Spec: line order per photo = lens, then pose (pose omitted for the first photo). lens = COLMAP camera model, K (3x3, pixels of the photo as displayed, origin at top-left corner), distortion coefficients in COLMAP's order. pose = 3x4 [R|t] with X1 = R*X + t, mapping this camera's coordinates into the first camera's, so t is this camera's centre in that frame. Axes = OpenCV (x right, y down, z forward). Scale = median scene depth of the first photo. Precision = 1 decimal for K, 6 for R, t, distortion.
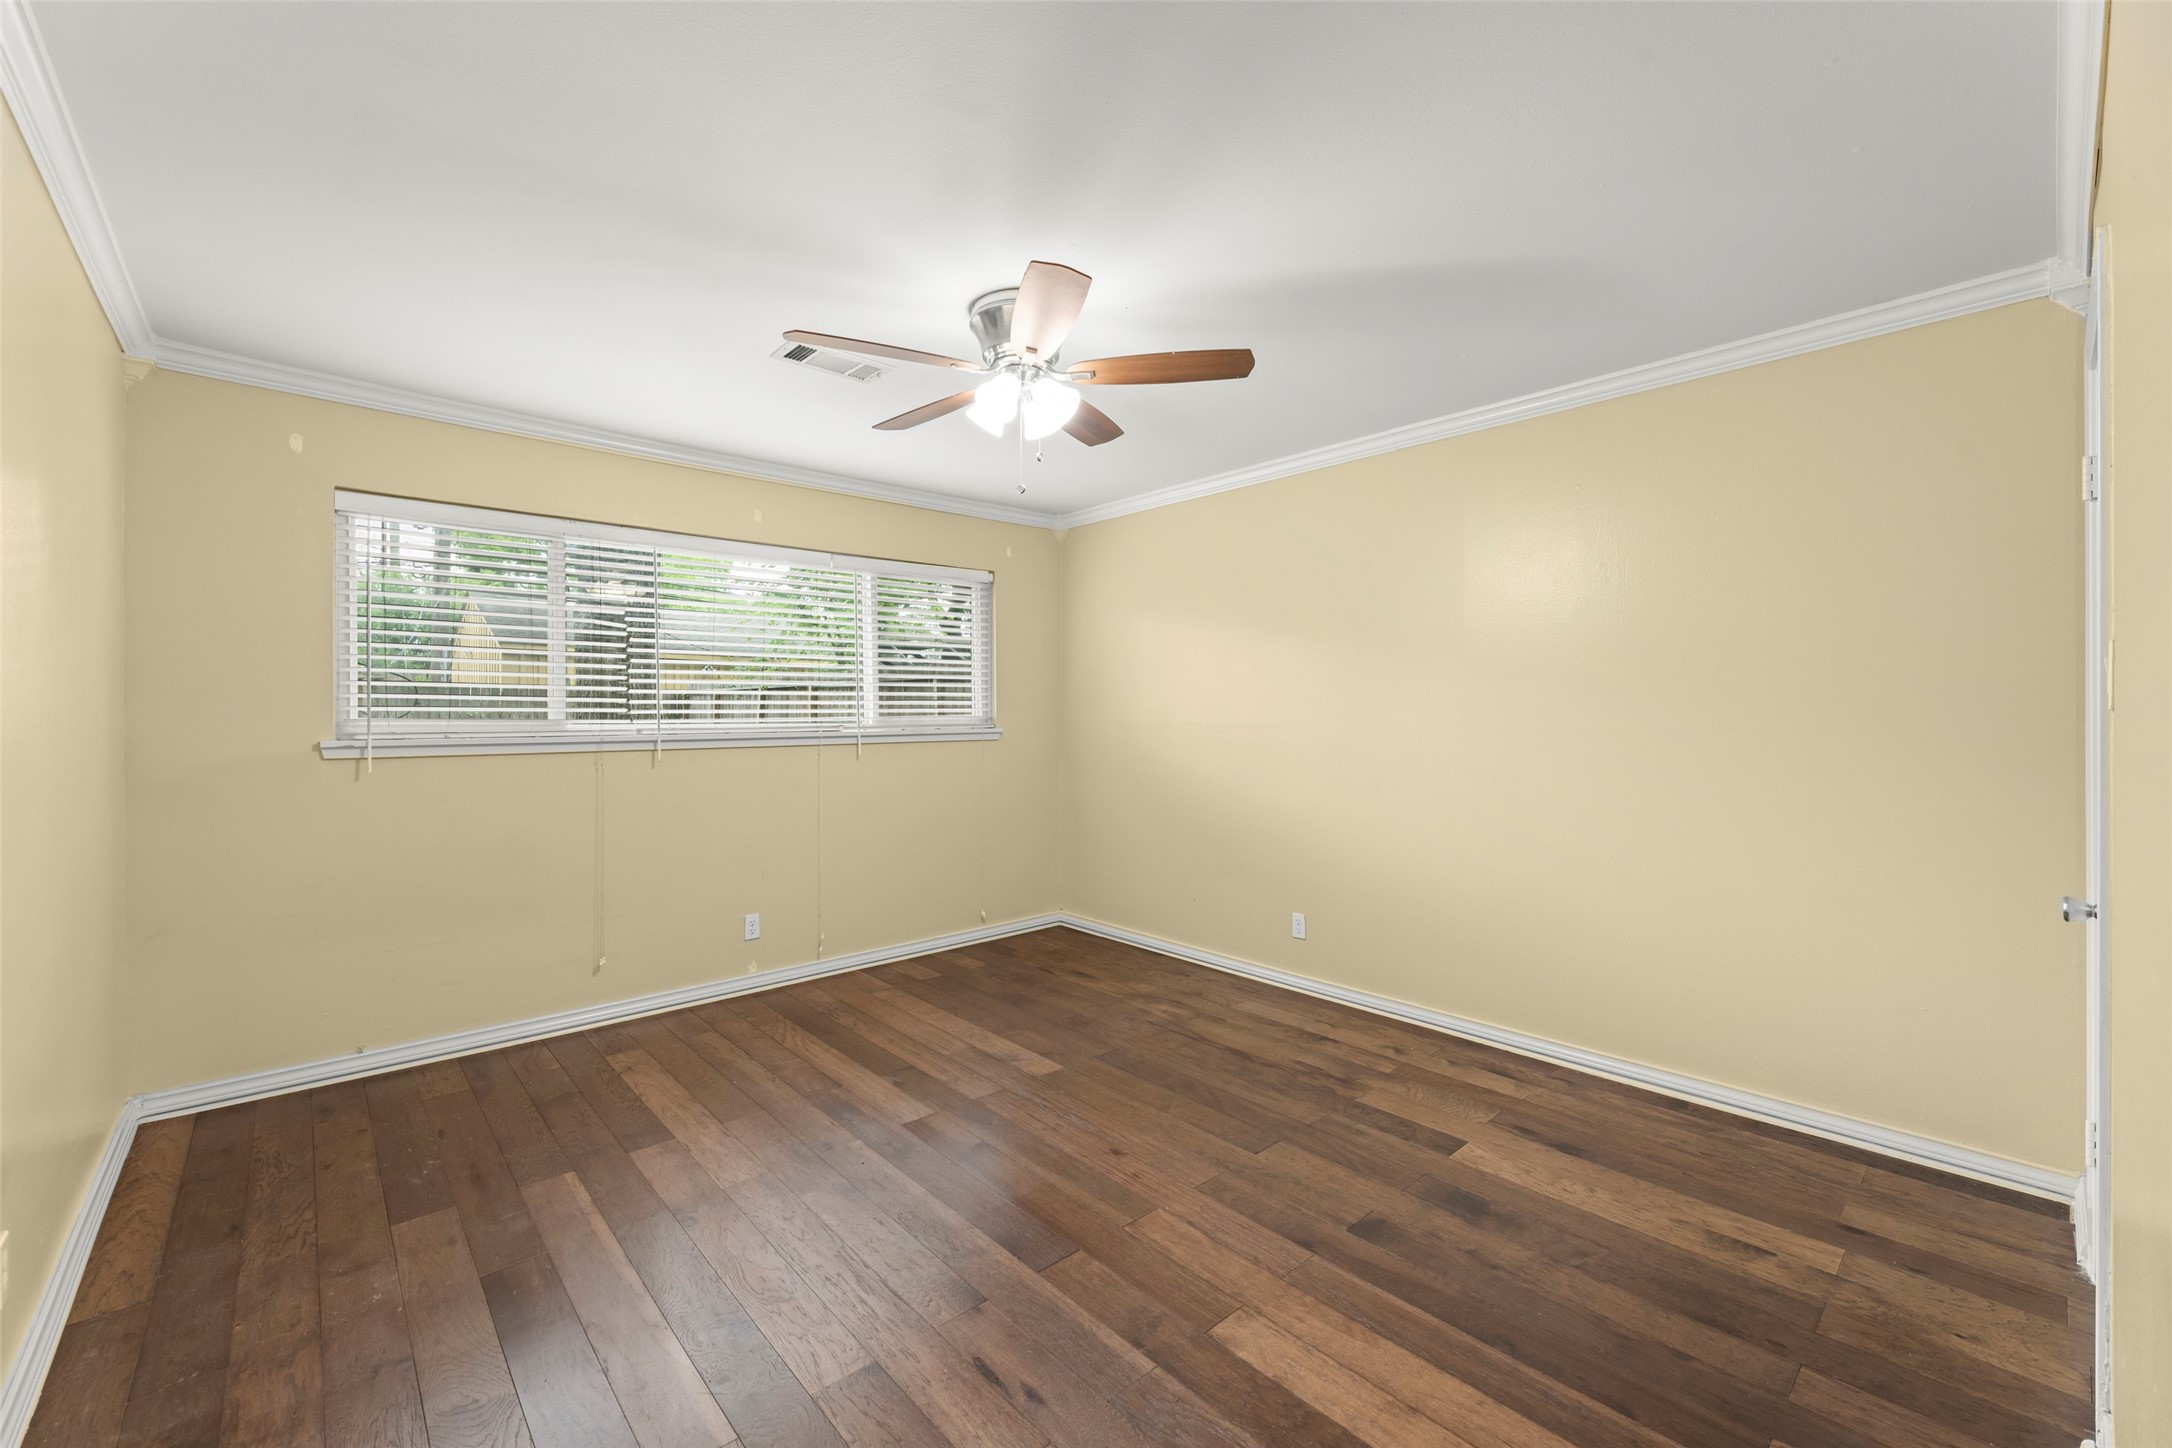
lens RADIAL K [[882.8, 0, 1086.1], [0, 882.8, 725.3], [0, 0, 1]] dist [-0.001394, 0.000082]
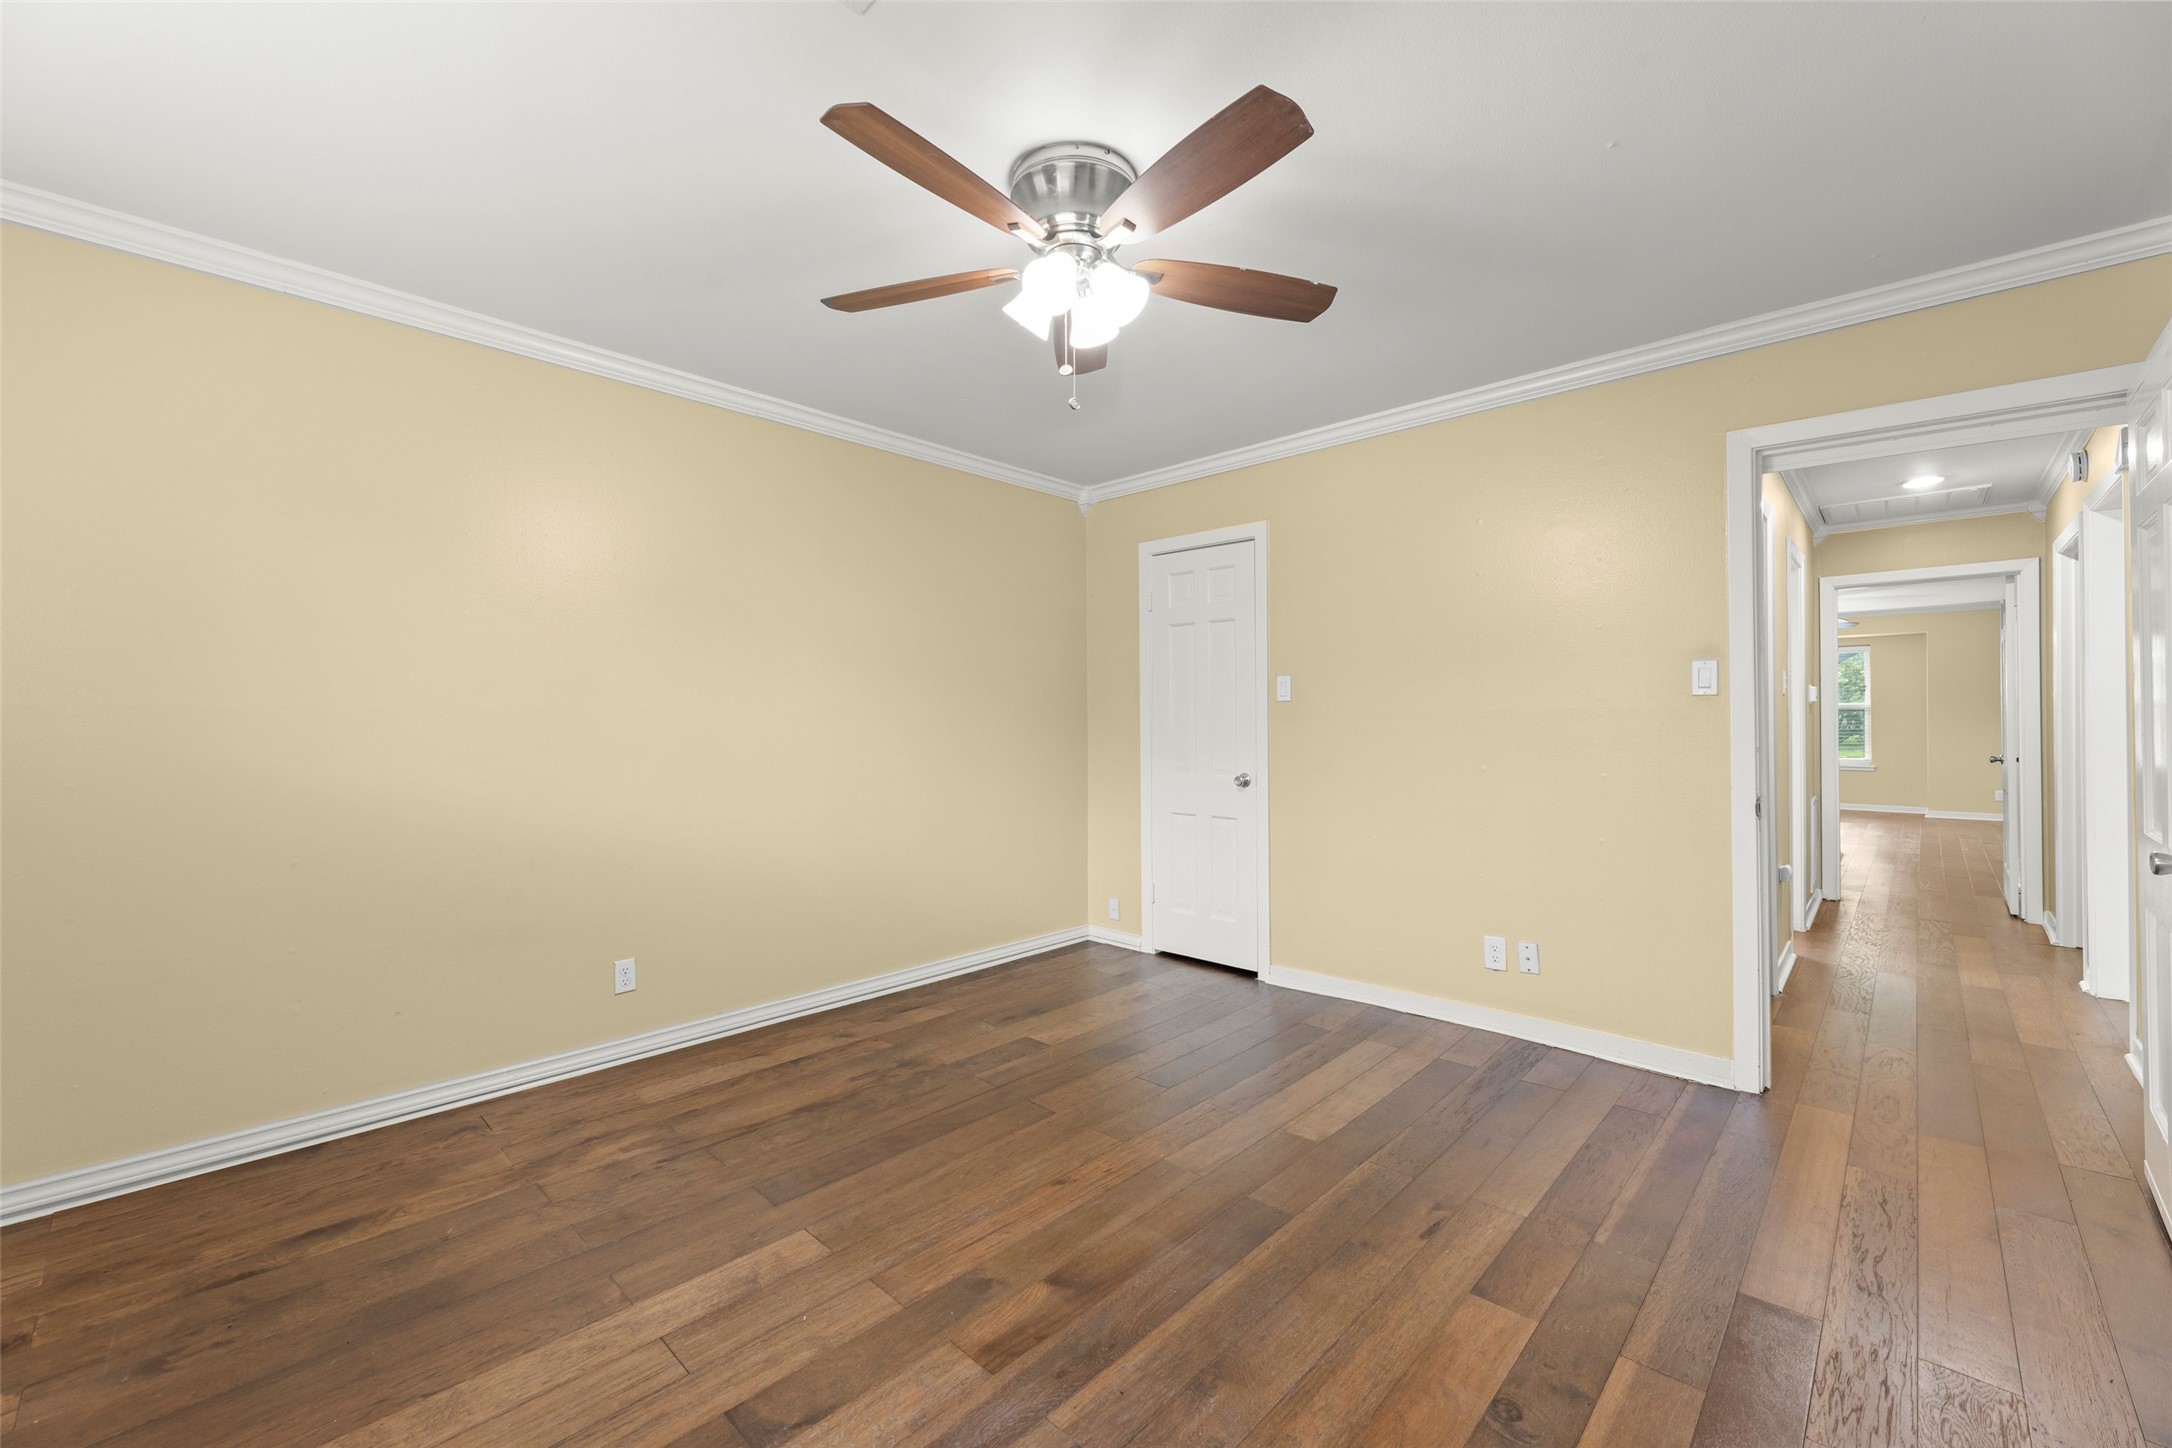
lens RADIAL K [[882.8, 0, 1064.2], [0, 882.8, 714.5], [0, 0, 1]] dist [-0.001394, 0.000082]
pose [[-0.076700, 0.005776, 0.997038, -0.677405], [0.011613, 0.999921, -0.004900, 0.011245], [-0.996987, 0.011202, -0.076761, 0.834241]]
